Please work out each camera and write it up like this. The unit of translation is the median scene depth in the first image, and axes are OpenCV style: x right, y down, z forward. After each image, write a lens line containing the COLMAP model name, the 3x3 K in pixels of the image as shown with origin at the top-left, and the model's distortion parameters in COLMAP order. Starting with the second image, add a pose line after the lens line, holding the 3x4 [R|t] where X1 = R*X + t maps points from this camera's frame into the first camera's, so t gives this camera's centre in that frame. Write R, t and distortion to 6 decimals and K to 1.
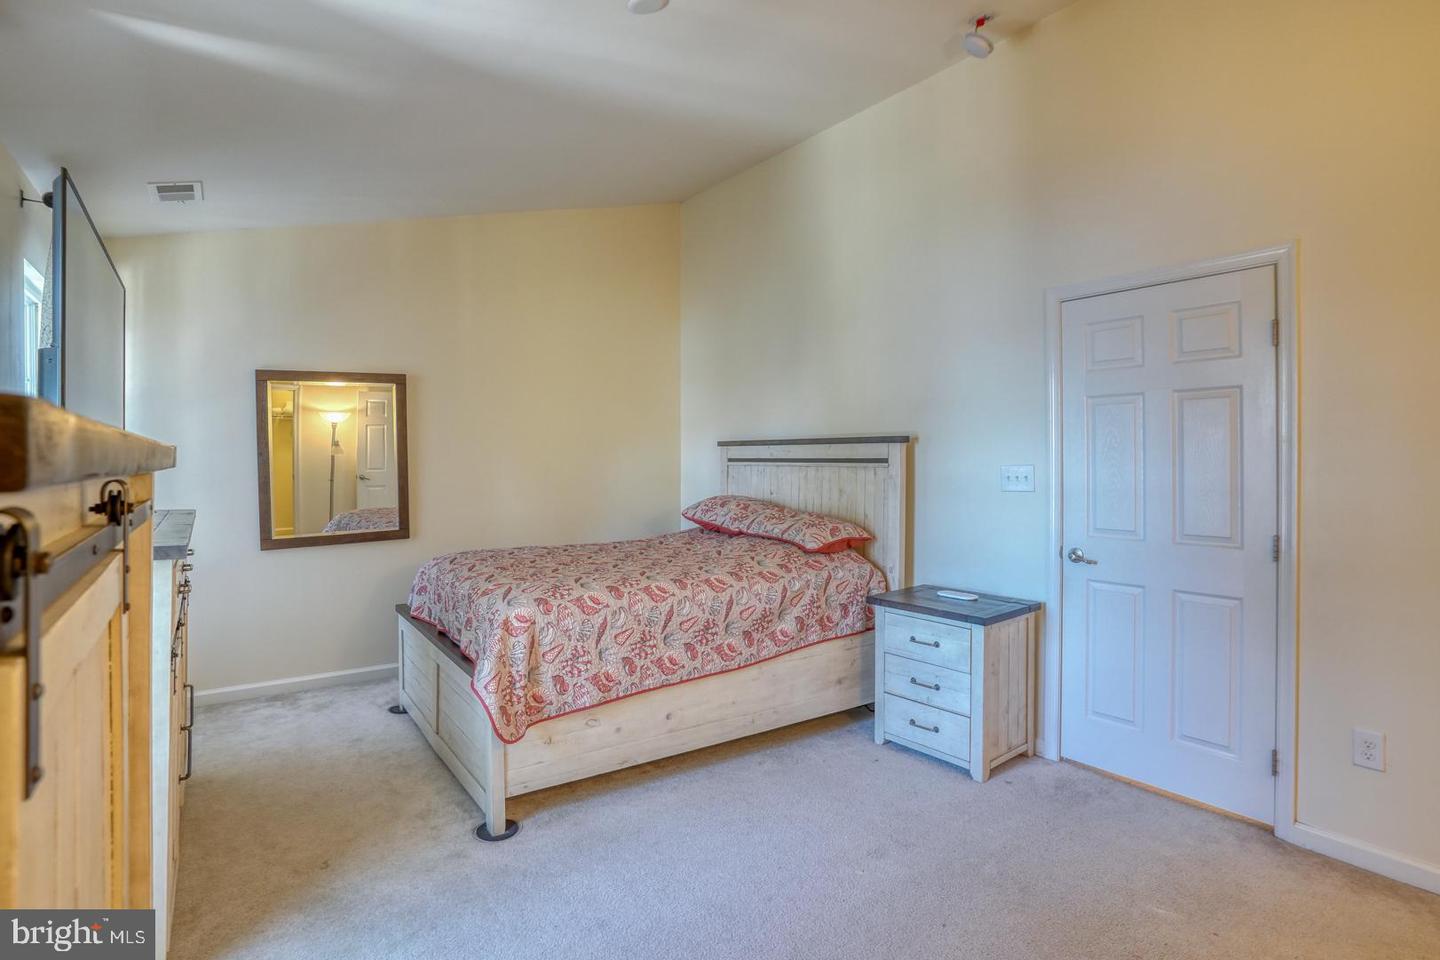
lens RADIAL K [[727.0, 0, 724.8], [0, 727.0, 475.0], [0, 0, 1]] dist [-0.042200, 0.027594]
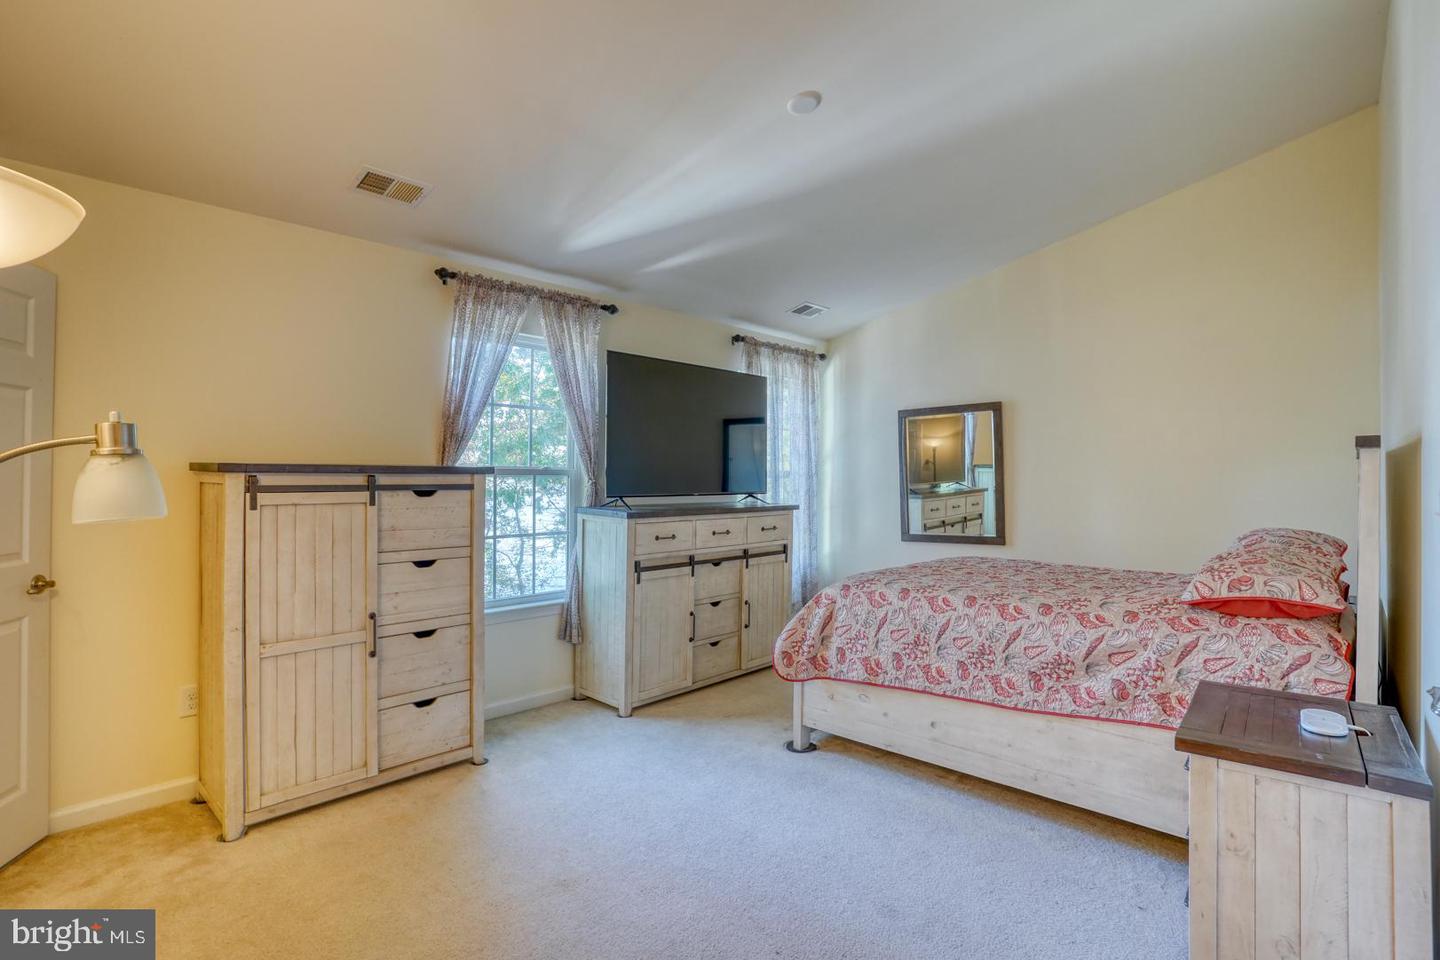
lens RADIAL K [[727.0, 0, 724.8], [0, 727.0, 475.0], [0, 0, 1]] dist [-0.042200, 0.027594]
pose [[0.224091, 0.003377, -0.974562, 0.842229], [-0.029302, 0.999565, -0.003275, -0.009202], [0.974128, 0.029291, 0.224093, 0.463306]]
